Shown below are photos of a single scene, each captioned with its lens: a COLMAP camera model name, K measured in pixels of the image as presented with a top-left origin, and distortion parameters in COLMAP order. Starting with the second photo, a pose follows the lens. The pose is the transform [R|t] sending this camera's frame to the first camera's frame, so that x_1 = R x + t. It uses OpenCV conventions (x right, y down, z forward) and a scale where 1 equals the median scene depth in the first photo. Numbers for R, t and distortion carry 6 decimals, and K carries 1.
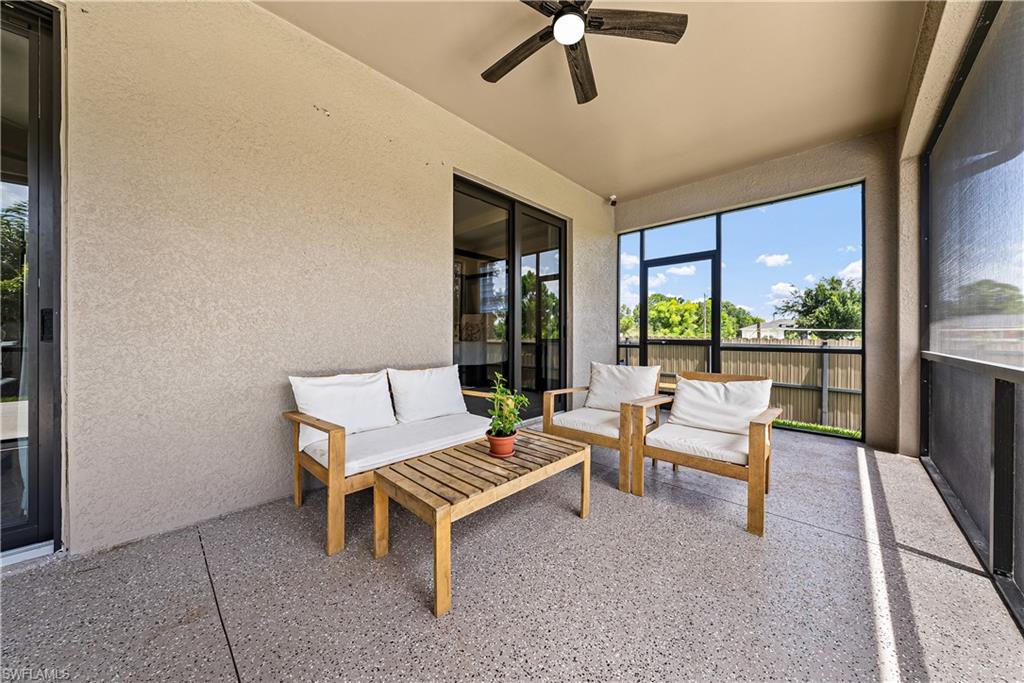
lens RADIAL K [[348.5, 0, 512.0], [0, 348.5, 341.5], [0, 0, 1]] dist [0.000343, 0.000019]
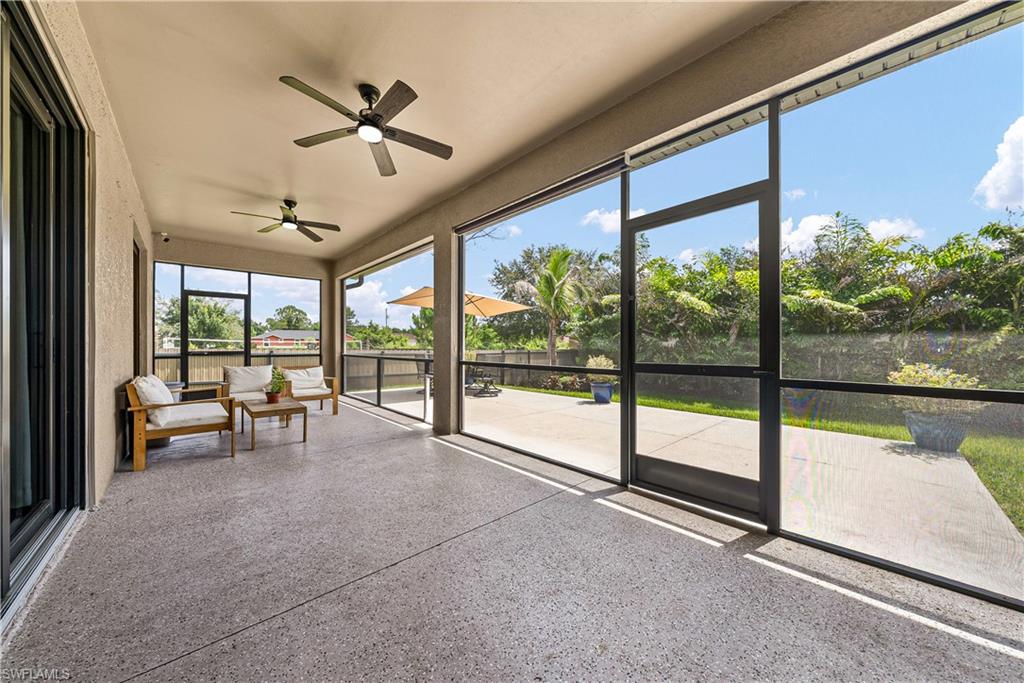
lens RADIAL K [[360.4, 0, 512.0], [0, 360.4, 341.5], [0, 0, 1]] dist [0.000086, 0.000002]
pose [[0.074860, 0.008453, 0.997158, -0.834876], [0.014733, 0.999846, -0.009582, -0.012330], [-0.997085, 0.015408, 0.074724, -0.276817]]
